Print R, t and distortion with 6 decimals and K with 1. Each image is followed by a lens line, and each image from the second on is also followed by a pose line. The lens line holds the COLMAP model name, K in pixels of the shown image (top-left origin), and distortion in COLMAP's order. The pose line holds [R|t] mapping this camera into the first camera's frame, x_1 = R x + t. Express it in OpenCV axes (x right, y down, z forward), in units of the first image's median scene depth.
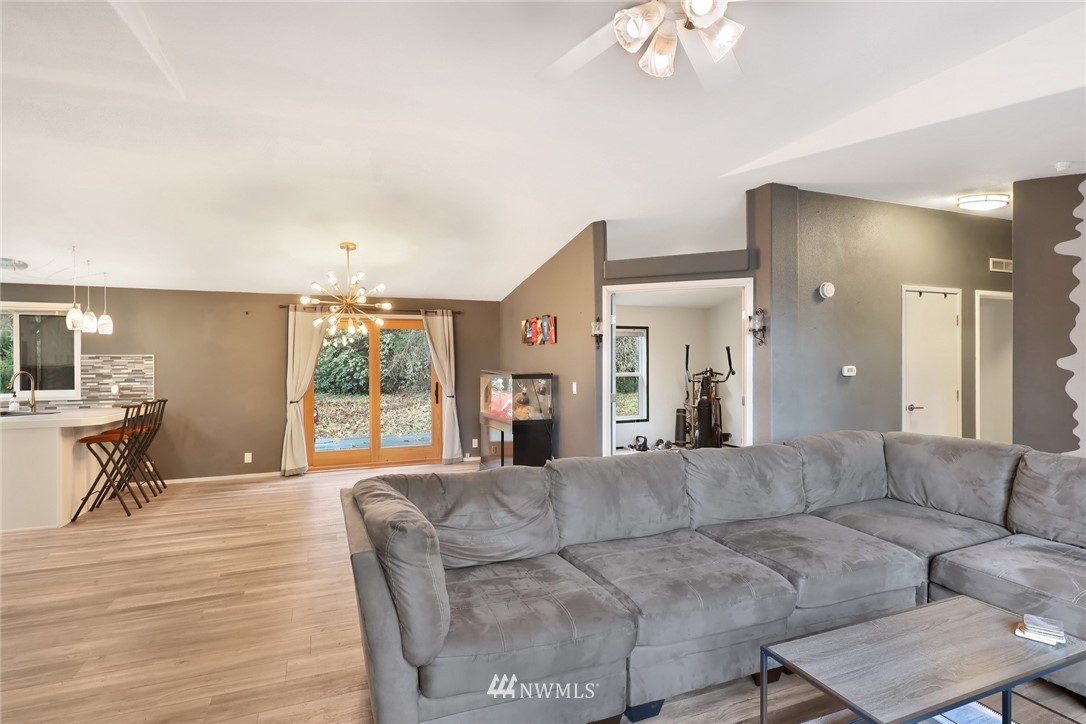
lens RADIAL K [[539.9, 0, 543.0], [0, 539.9, 362.0], [0, 0, 1]] dist [-0.003254, -0.000620]
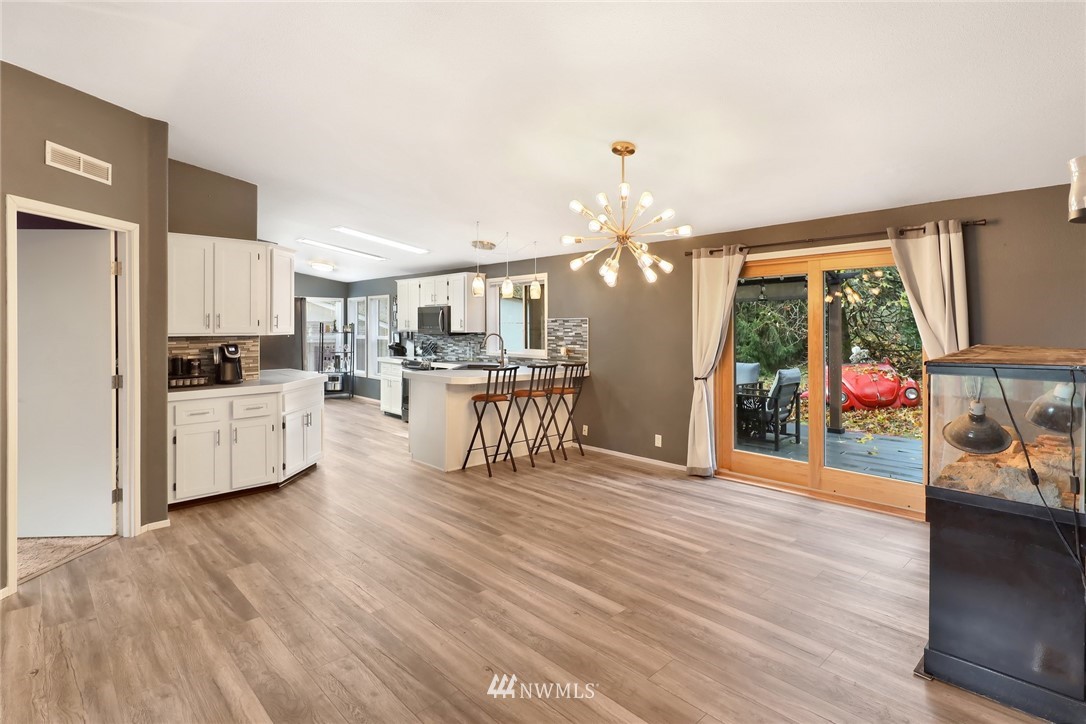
lens RADIAL K [[543.6, 0, 558.5], [0, 543.6, 322.2], [0, 0, 1]] dist [0.000898, -0.000080]
pose [[0.372653, -0.002175, -0.927968, 0.202130], [0.001567, 0.999997, -0.001715, -0.004207], [0.927970, -0.000815, 0.372655, 0.633280]]
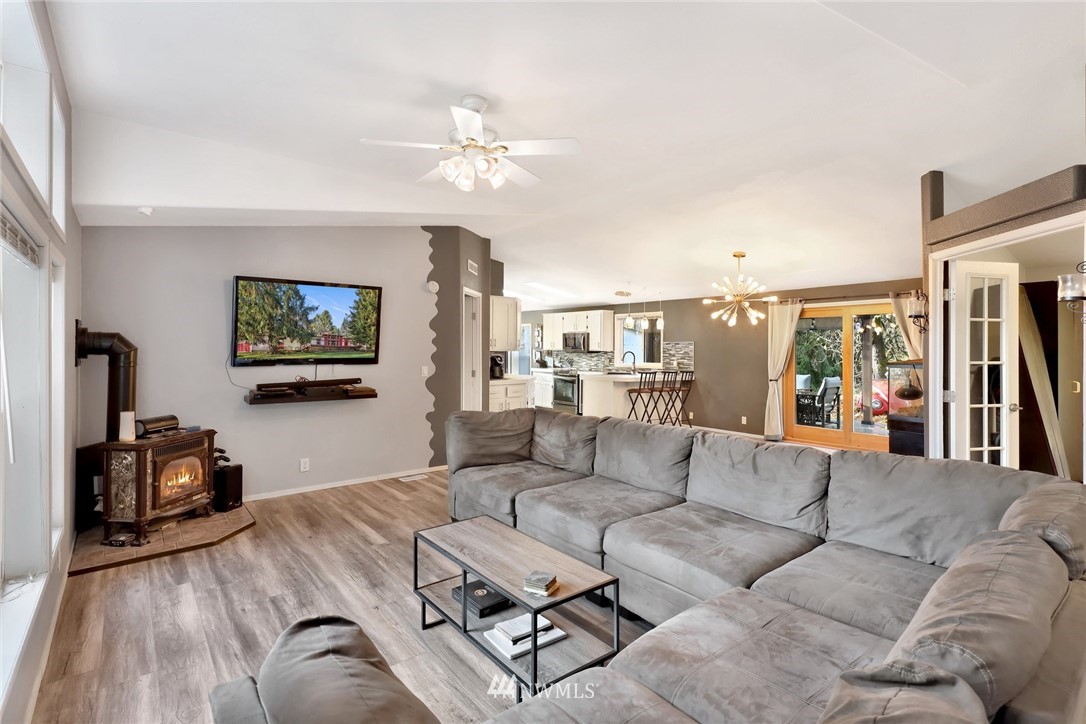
lens RADIAL K [[523.4, 0, 551.1], [0, 523.4, 341.7], [0, 0, 1]] dist [0.002368, 0.000090]
pose [[0.275692, -0.003577, -0.961239, 0.631290], [-0.005012, 0.999974, -0.005159, -0.004659], [0.961233, 0.006240, 0.275667, 0.233420]]
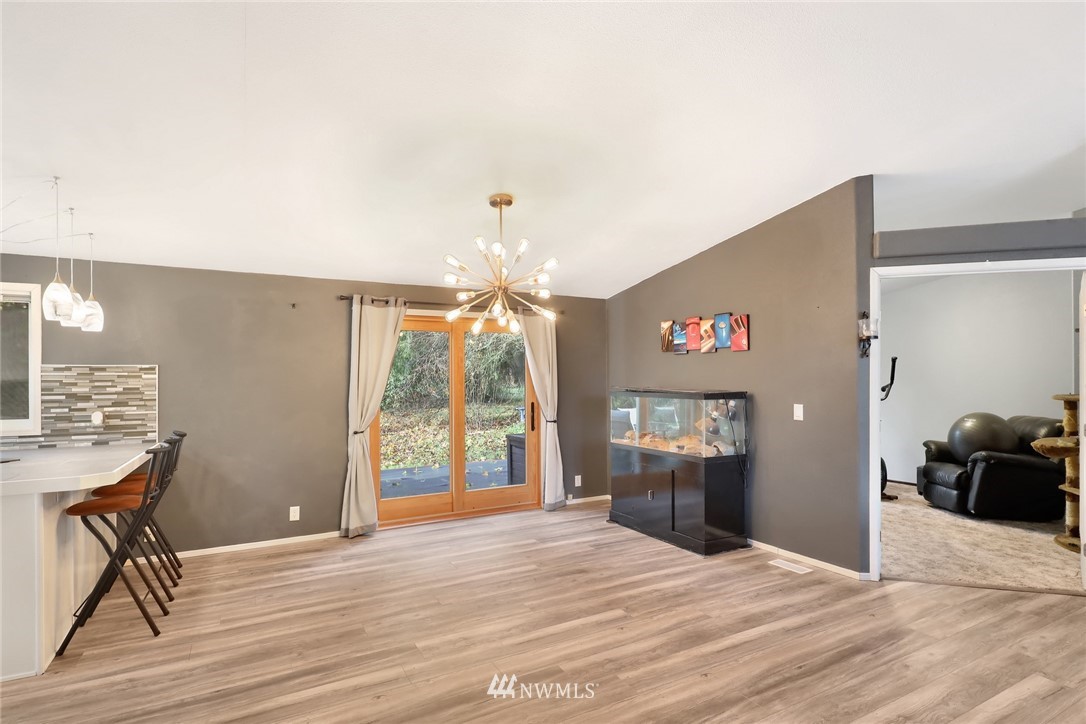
lens RADIAL K [[543.9, 0, 542.6], [0, 543.9, 375.9], [0, 0, 1]] dist [0.000628, -0.000987]
pose [[0.994027, 0.000588, 0.109130, -0.354268], [-0.000423, 0.999999, -0.001532, 0.001055], [-0.109131, 0.001477, 0.994026, 0.308531]]
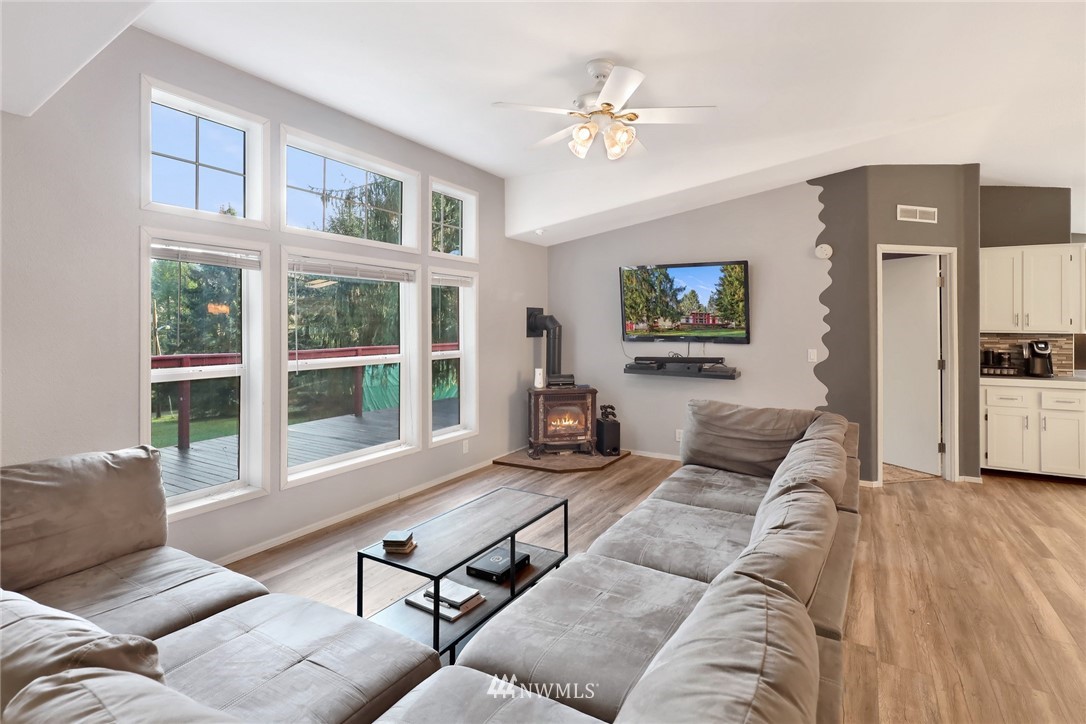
lens RADIAL K [[527.4, 0, 546.6], [0, 527.4, 319.5], [0, 0, 1]] dist [-0.001780, -0.001245]
pose [[-0.804660, -0.003996, -0.593722, 0.431504], [-0.000587, 0.999982, -0.005934, -0.003306], [0.593735, -0.004426, -0.804648, 0.695581]]
